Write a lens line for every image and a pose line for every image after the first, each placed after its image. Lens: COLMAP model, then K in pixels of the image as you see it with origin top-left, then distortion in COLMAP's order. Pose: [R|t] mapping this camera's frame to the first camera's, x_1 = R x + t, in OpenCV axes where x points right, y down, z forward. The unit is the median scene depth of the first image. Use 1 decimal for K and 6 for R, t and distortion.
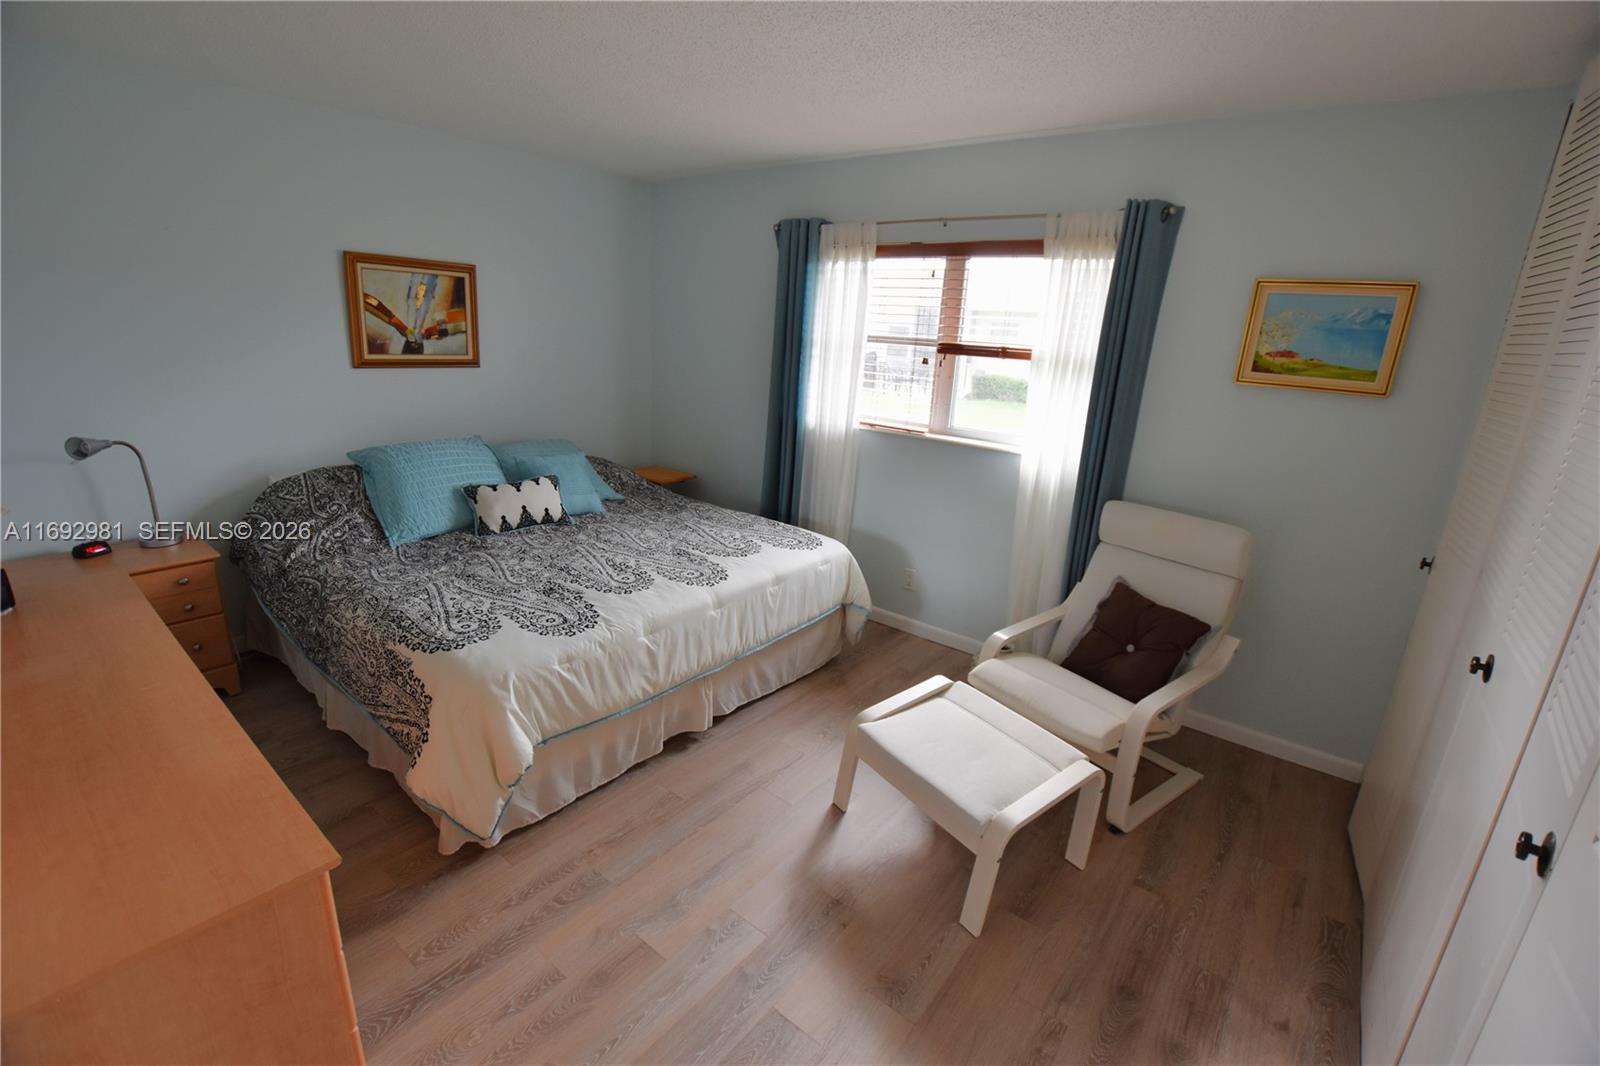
lens RADIAL K [[704.5, 0, 803.4], [0, 704.5, 532.3], [0, 0, 1]] dist [-0.033902, 0.004576]
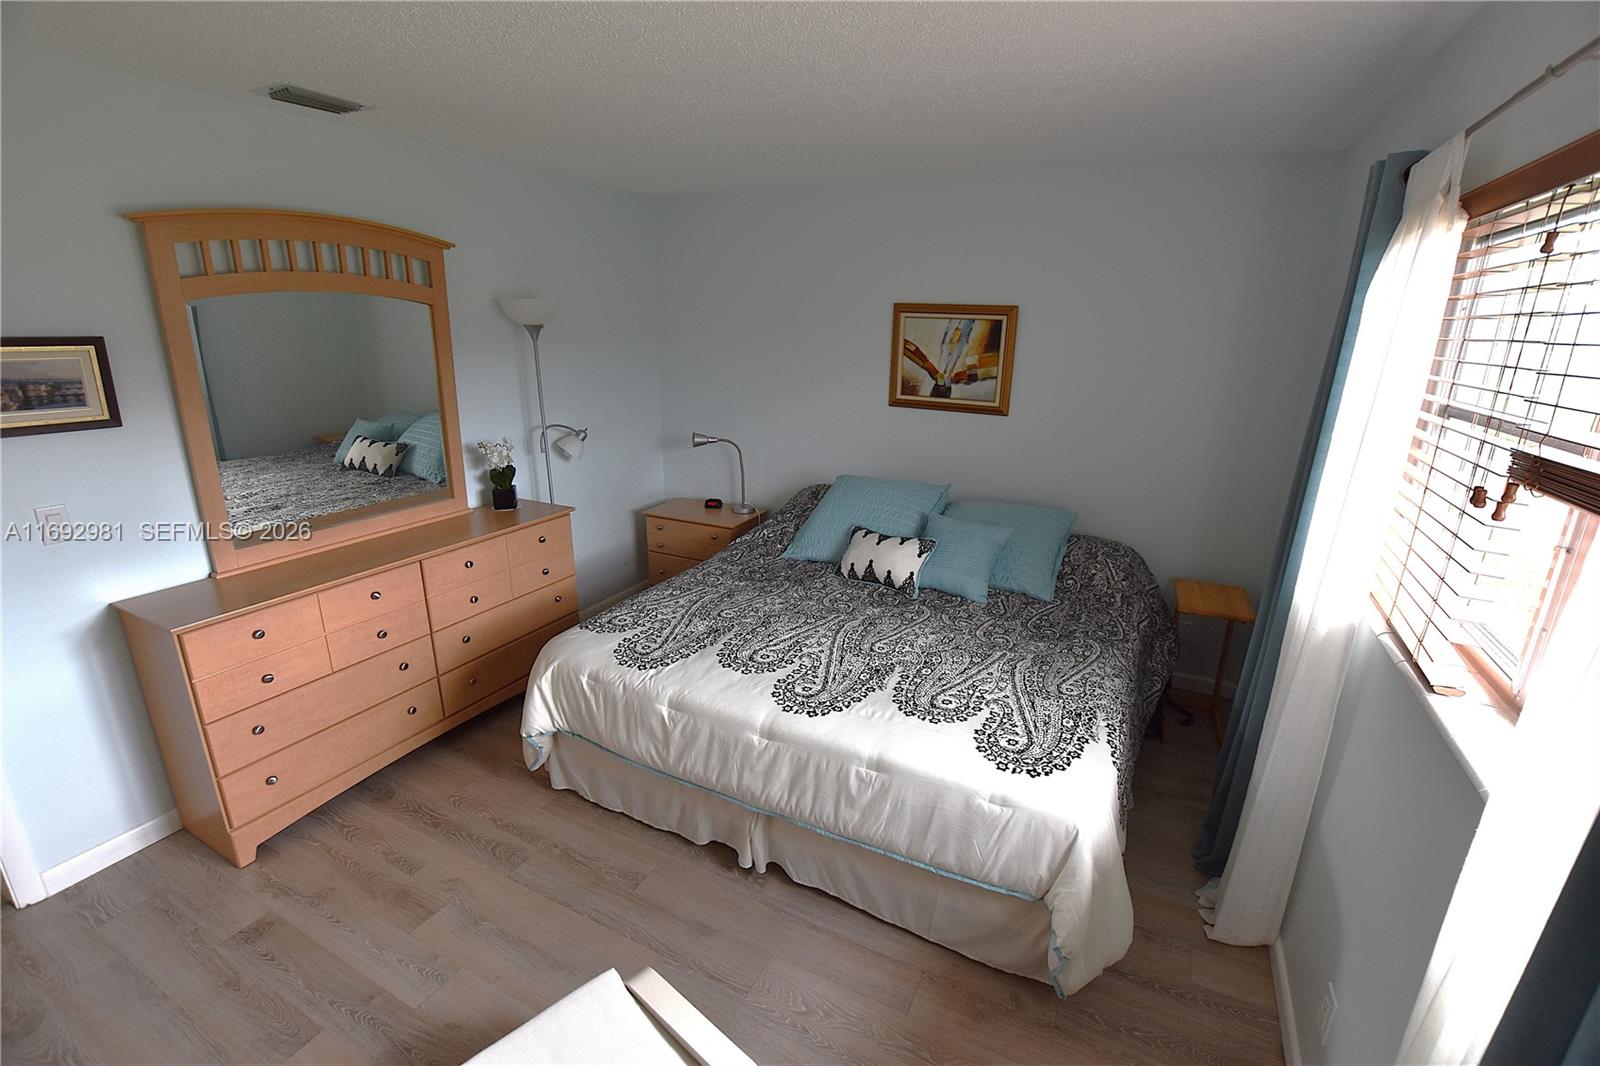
lens RADIAL K [[704.5, 0, 803.4], [0, 704.5, 532.3], [0, 0, 1]] dist [-0.033902, 0.004576]
pose [[0.196363, 0.231943, -0.952703, 0.460301], [-0.283835, 0.943467, 0.171193, -0.201383], [0.938552, 0.236794, 0.251096, 0.639688]]
